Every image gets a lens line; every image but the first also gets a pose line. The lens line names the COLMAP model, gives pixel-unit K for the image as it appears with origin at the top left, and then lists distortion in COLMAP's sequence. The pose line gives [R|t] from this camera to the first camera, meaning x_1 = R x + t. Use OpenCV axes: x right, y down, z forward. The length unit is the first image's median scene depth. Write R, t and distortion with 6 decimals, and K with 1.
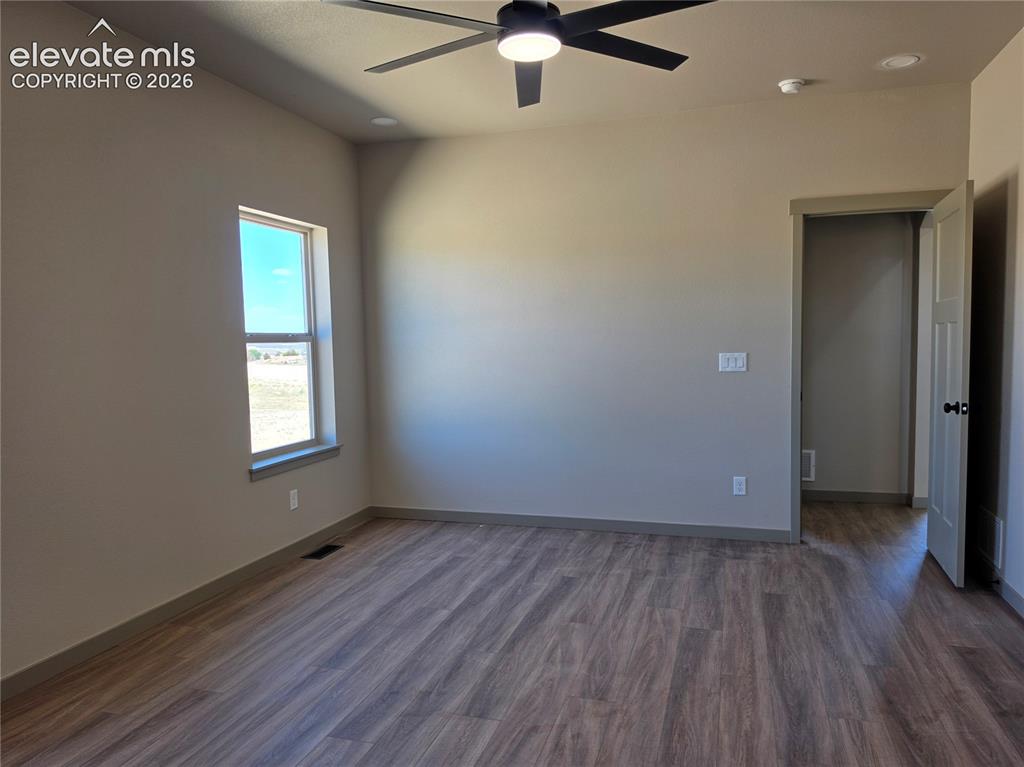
lens RADIAL K [[710.4, 0, 512.0], [0, 710.4, 383.5], [0, 0, 1]] dist [0.059348, -0.063183]
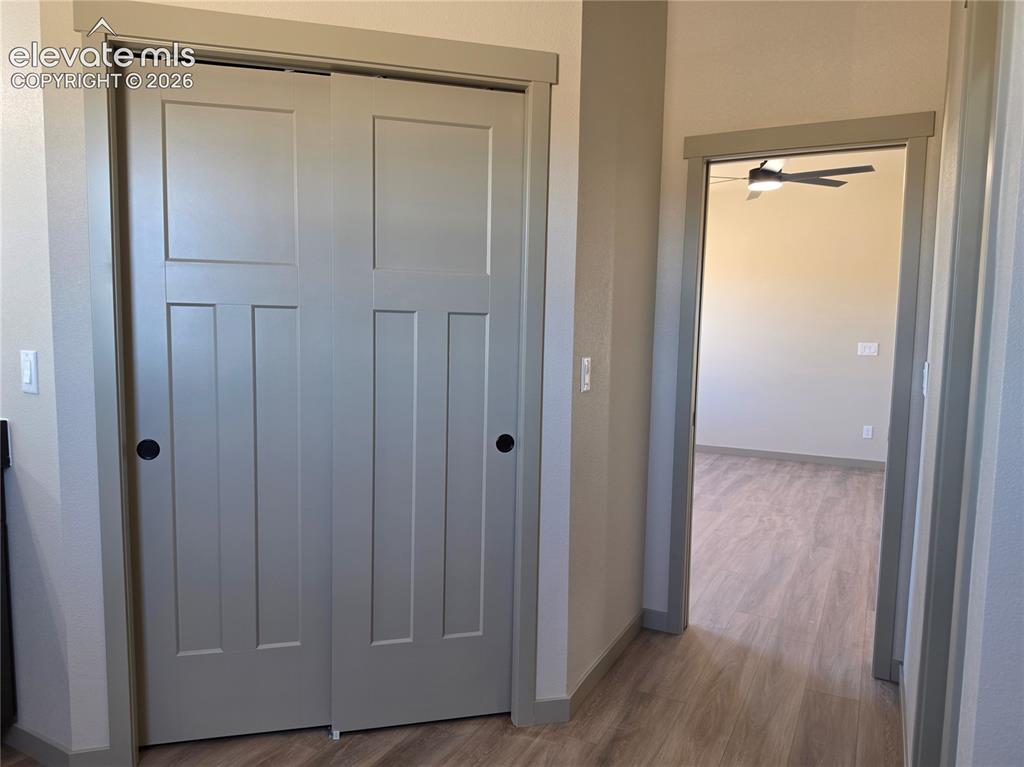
lens RADIAL K [[710.4, 0, 512.0], [0, 710.4, 383.5], [0, 0, 1]] dist [0.059348, -0.063183]
pose [[0.983572, 0.058174, -0.170887, -0.223946], [-0.055157, 0.998227, 0.022355, 0.067066], [0.171885, -0.012563, 0.985037, -0.836769]]
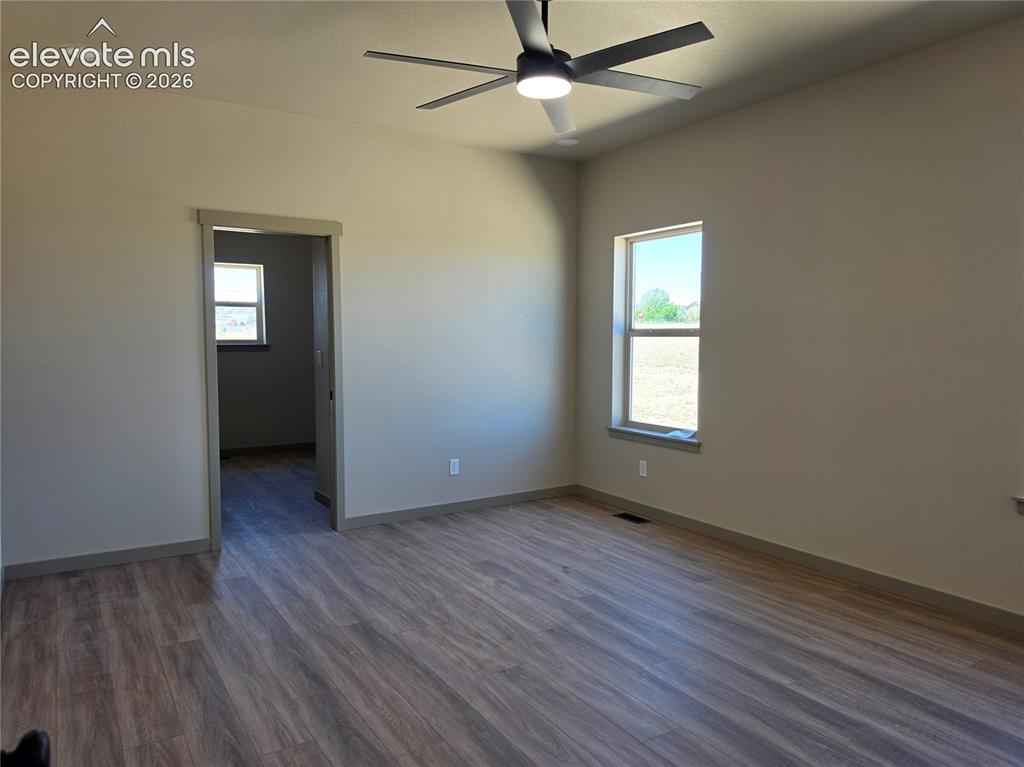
lens RADIAL K [[710.4, 0, 512.0], [0, 710.4, 383.5], [0, 0, 1]] dist [0.059348, -0.063183]
pose [[-0.649404, 0.067300, -0.757460, 0.711744], [-0.036891, 0.992115, 0.119777, -0.093384], [0.759548, 0.105727, -0.641801, 1.306878]]
